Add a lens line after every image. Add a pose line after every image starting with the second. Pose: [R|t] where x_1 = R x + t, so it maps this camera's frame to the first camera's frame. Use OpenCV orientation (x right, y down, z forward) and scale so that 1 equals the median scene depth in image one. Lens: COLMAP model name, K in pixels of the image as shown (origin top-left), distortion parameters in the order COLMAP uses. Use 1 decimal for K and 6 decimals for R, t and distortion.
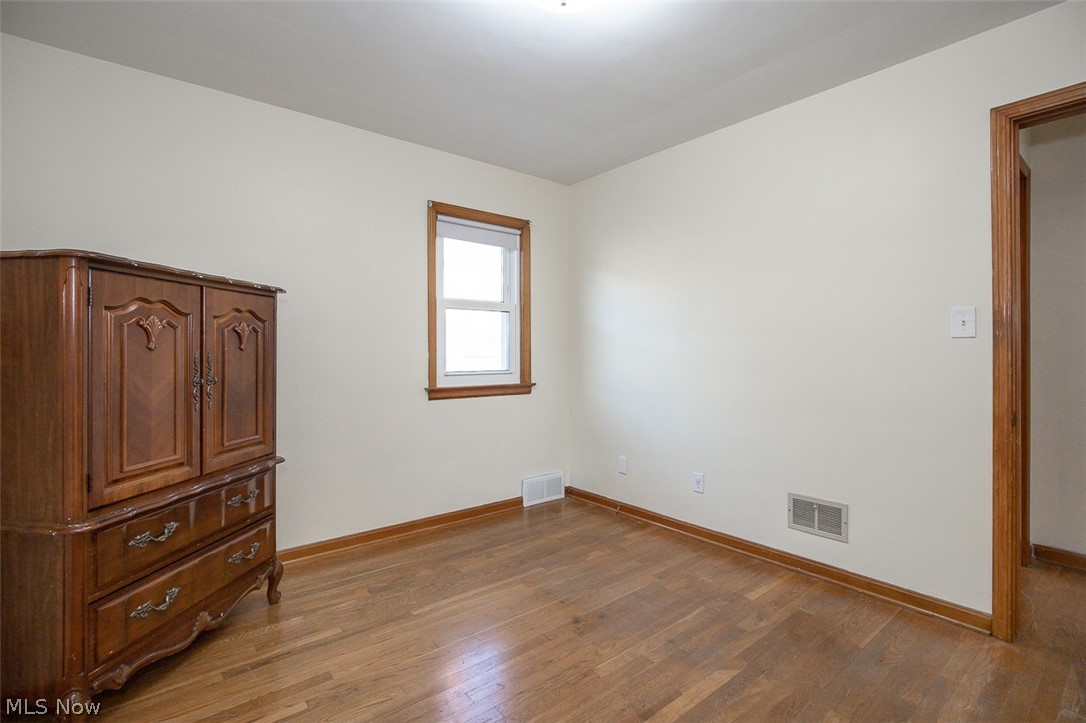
lens RADIAL K [[503.3, 0, 544.3], [0, 503.3, 357.4], [0, 0, 1]] dist [-0.000406, 0.000114]
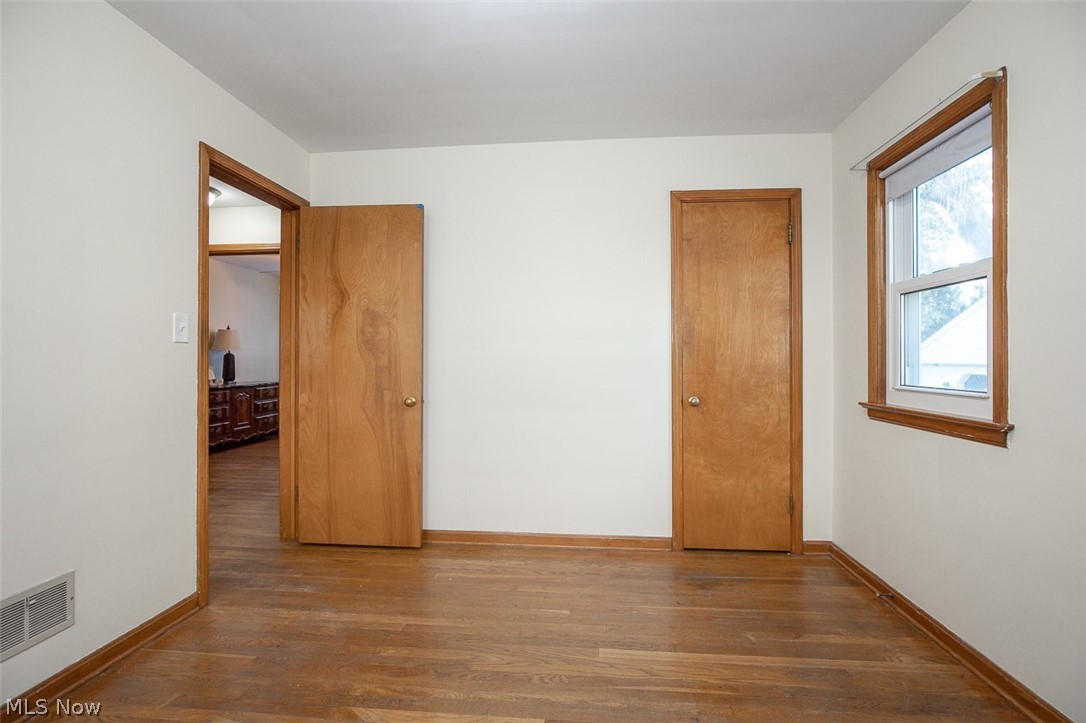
lens RADIAL K [[503.3, 0, 542.6], [0, 503.3, 359.5], [0, 0, 1]] dist [-0.000406, 0.000114]
pose [[-0.714929, 0.001979, 0.699195, -0.408931], [0.004107, 0.999991, 0.001370, -0.002564], [-0.699185, 0.003851, -0.714930, 1.165139]]
